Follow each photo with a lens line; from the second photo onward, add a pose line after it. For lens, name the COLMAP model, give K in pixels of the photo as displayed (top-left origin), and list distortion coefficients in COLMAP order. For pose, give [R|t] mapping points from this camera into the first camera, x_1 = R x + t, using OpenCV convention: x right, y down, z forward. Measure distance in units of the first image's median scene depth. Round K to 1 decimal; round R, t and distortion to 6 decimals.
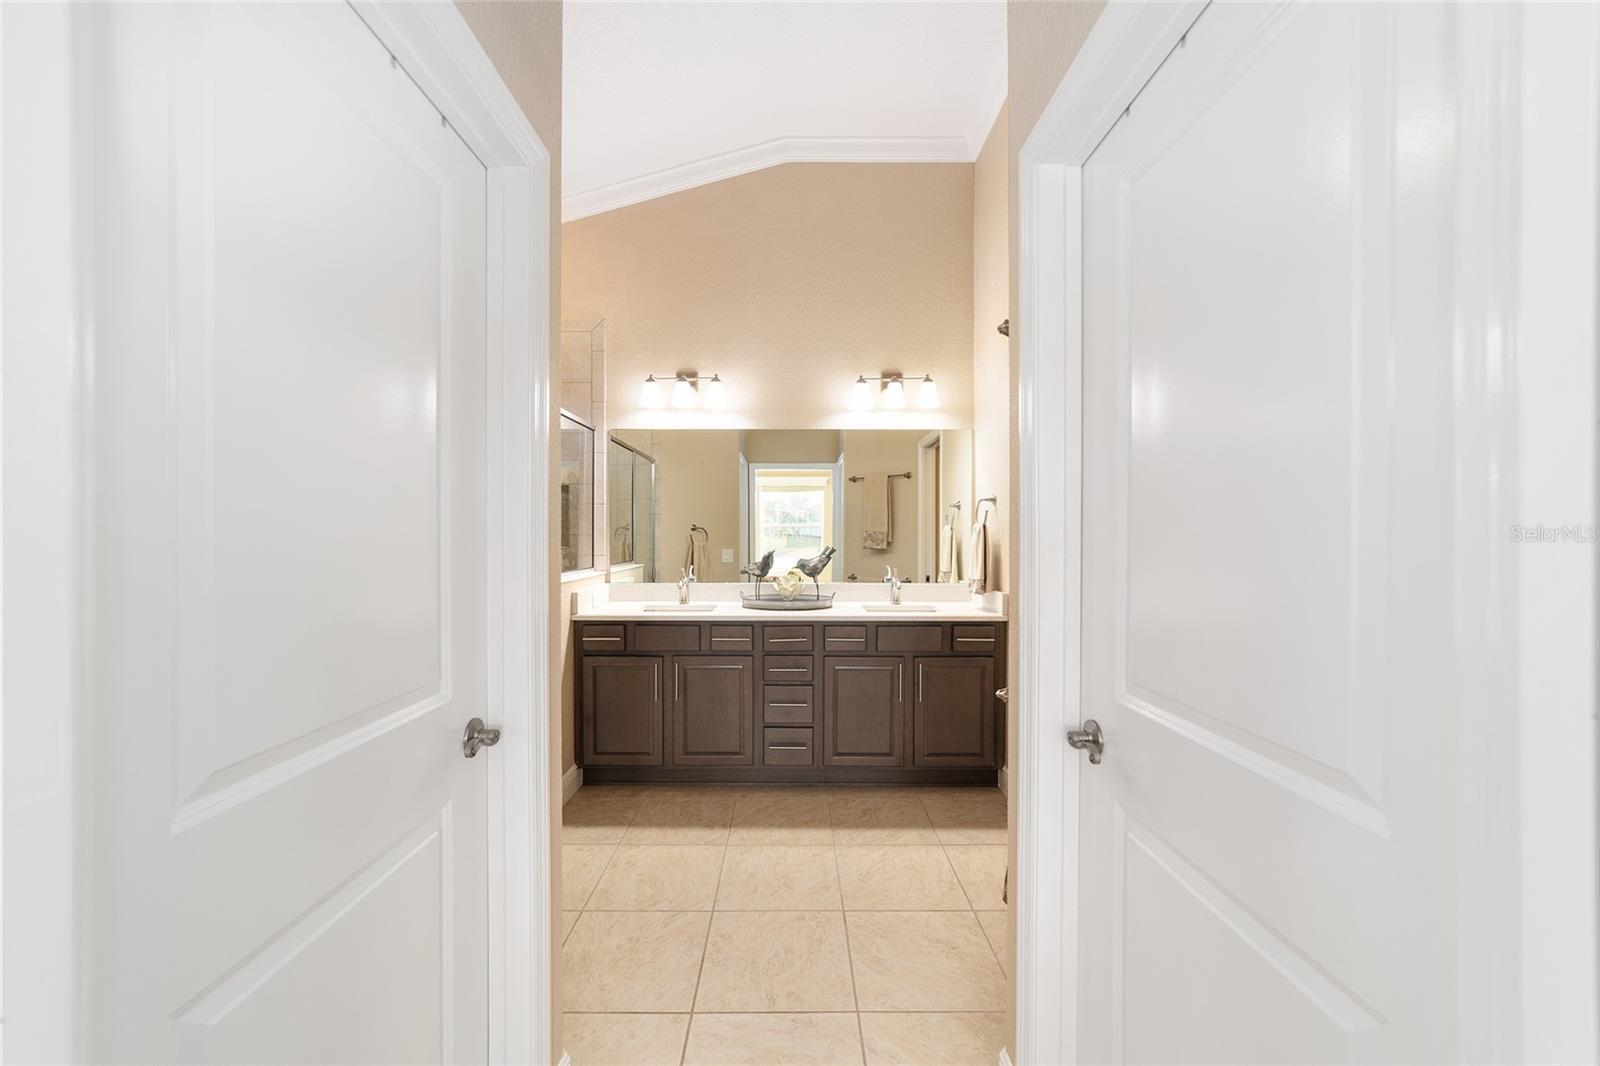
lens RADIAL K [[614.6, 0, 795.1], [0, 614.6, 534.4], [0, 0, 1]] dist [-0.003326, 0.000166]
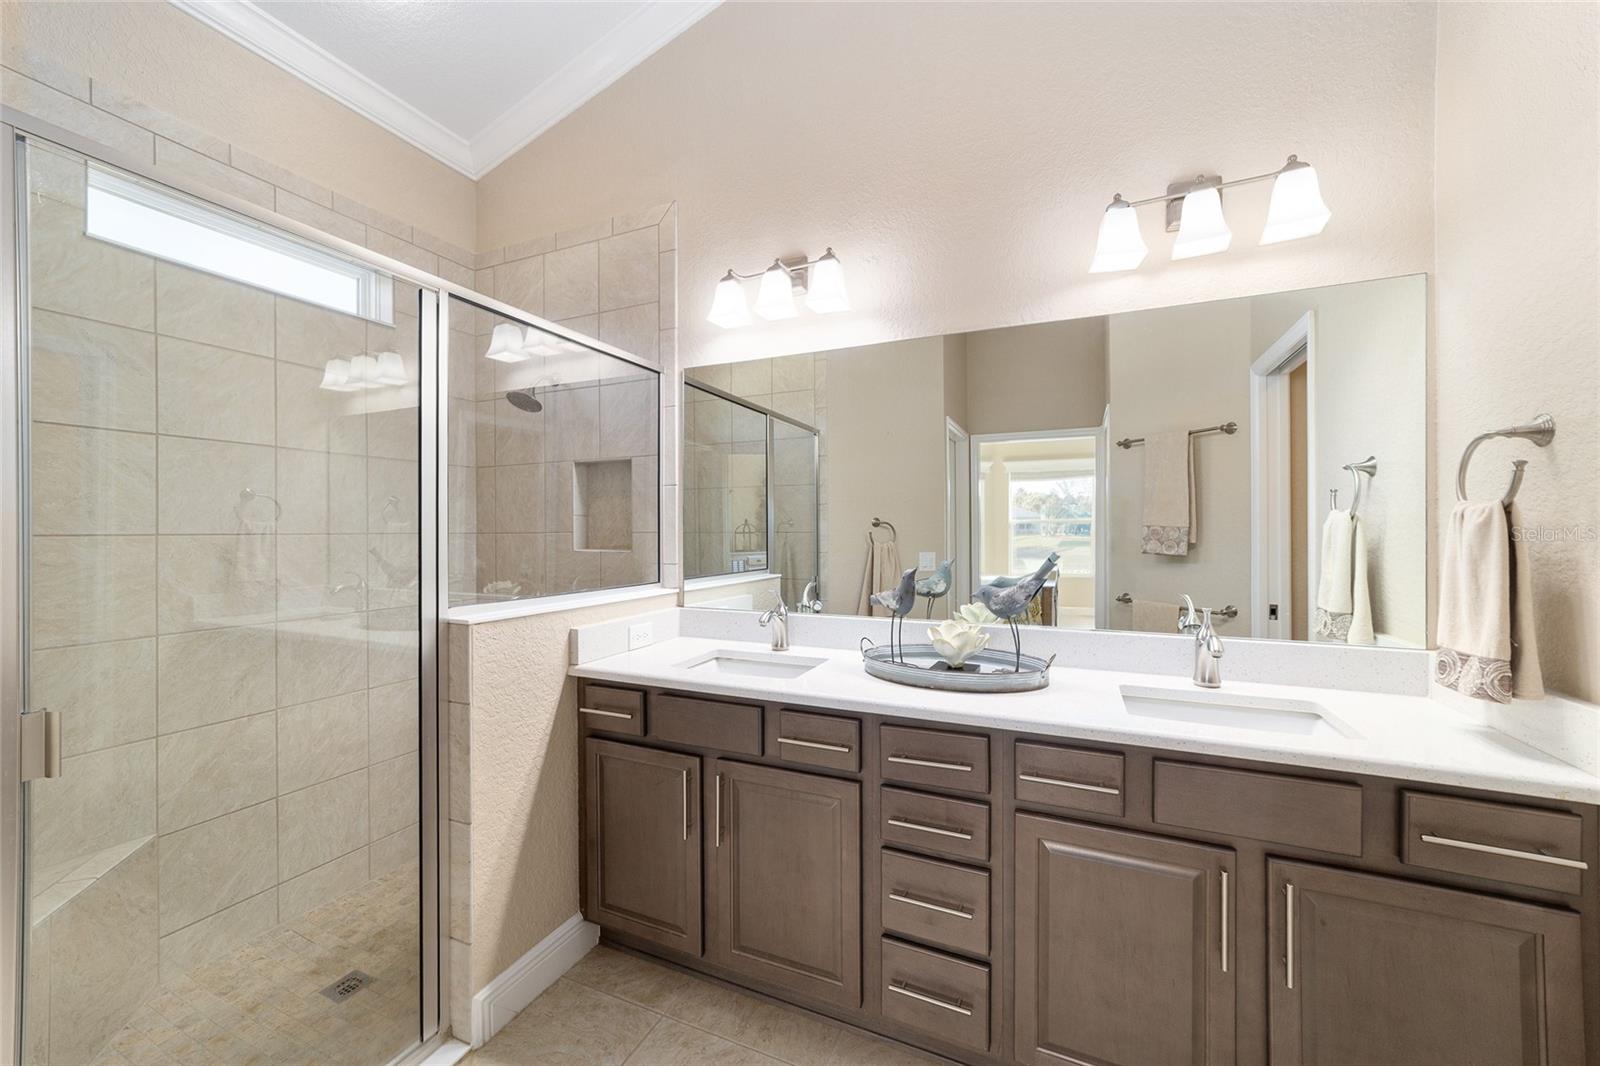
lens RADIAL K [[608.6, 0, 801.0], [0, 608.6, 533.0], [0, 0, 1]] dist [-0.009734, 0.005116]
pose [[0.912565, -0.001718, -0.408928, 0.084454], [0.002693, 0.999995, 0.001809, 0.000235], [0.408923, -0.002752, 0.912565, 0.540796]]
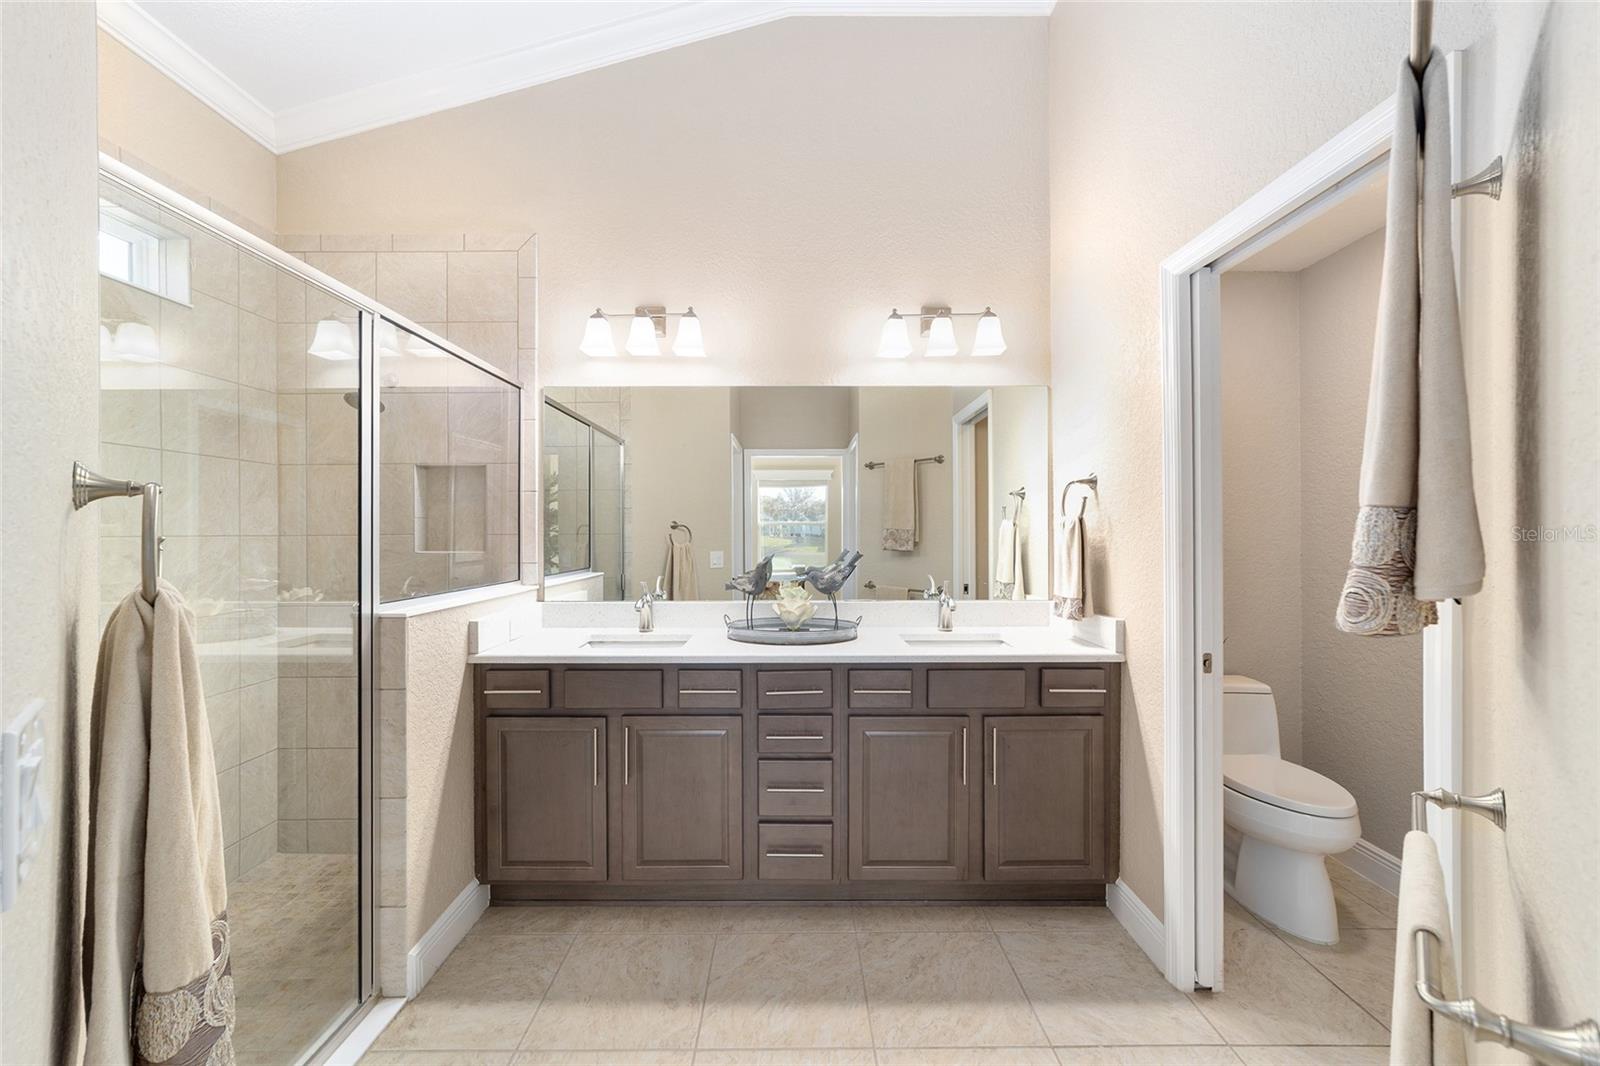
lens RADIAL K [[614.6, 0, 795.1], [0, 614.6, 534.4], [0, 0, 1]] dist [-0.003326, 0.000166]
pose [[0.999993, -0.003827, -0.000460, -0.009647], [0.003828, 0.999990, 0.002198, 0.000147], [0.000452, -0.002200, 0.999997, 0.331572]]
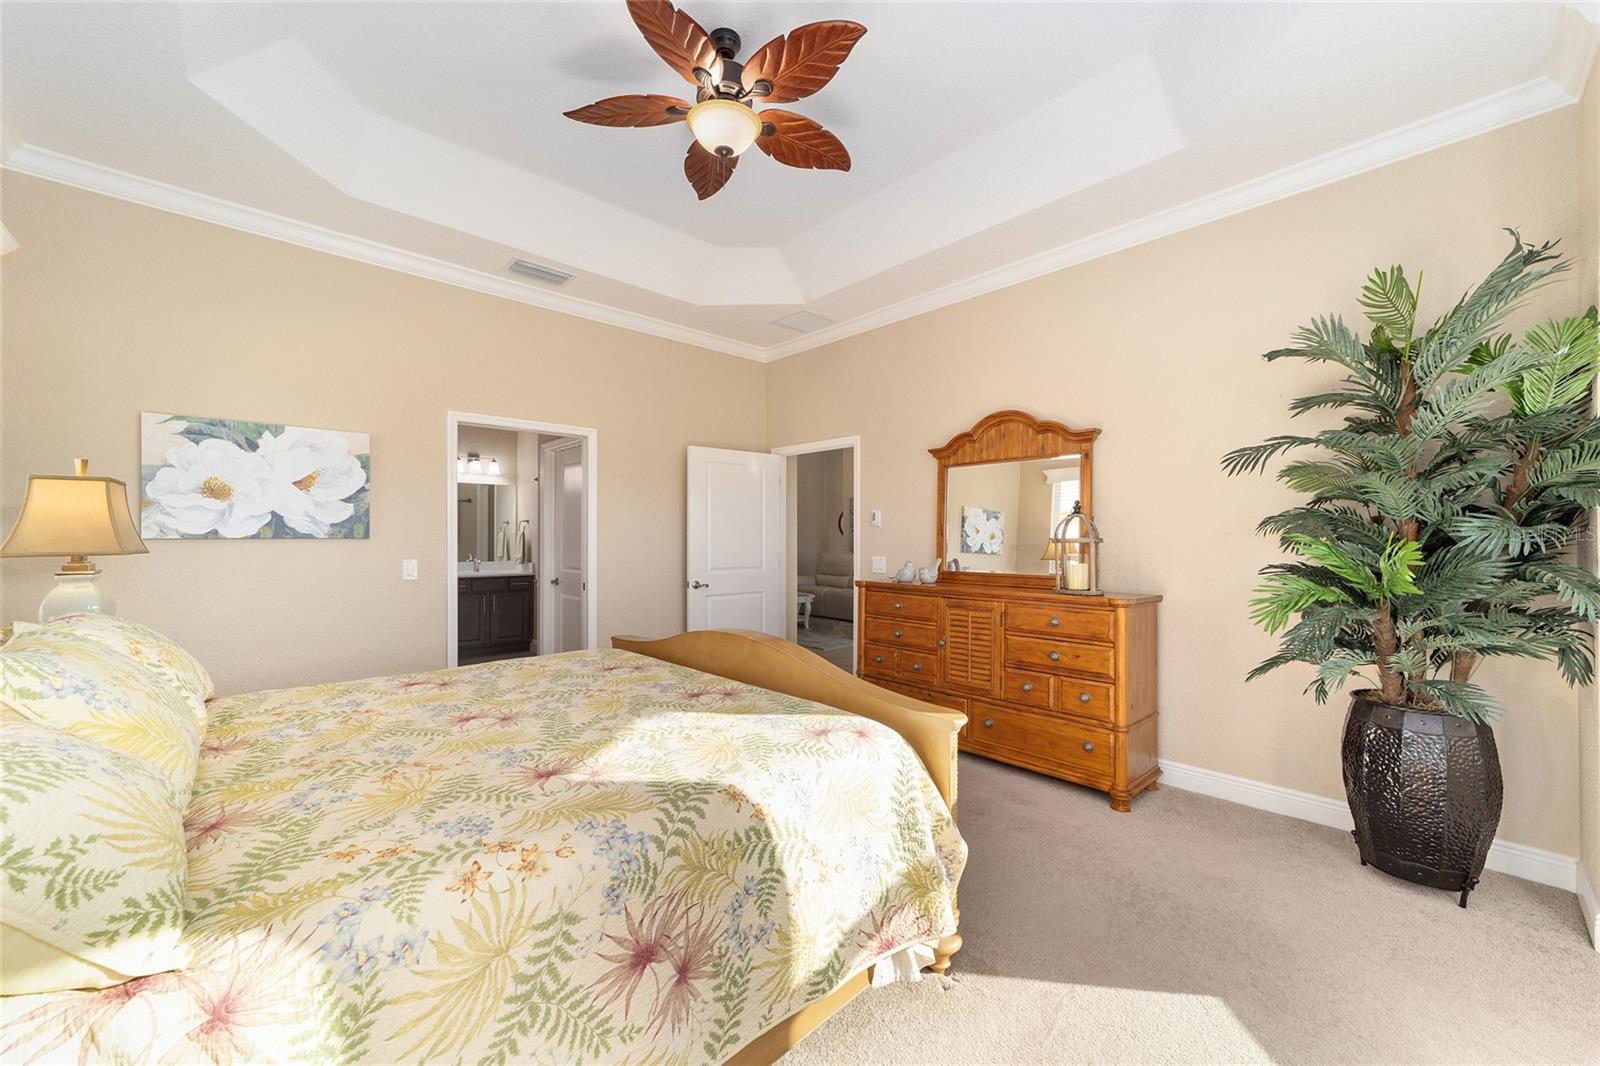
lens RADIAL K [[618.6, 0, 792.1], [0, 618.6, 536.2], [0, 0, 1]] dist [-0.006570, 0.005273]
pose [[0.737190, 0.002549, 0.675681, -0.491740], [-0.001014, 0.999996, -0.002666, 0.002292], [-0.675685, 0.001280, 0.737189, -1.318291]]
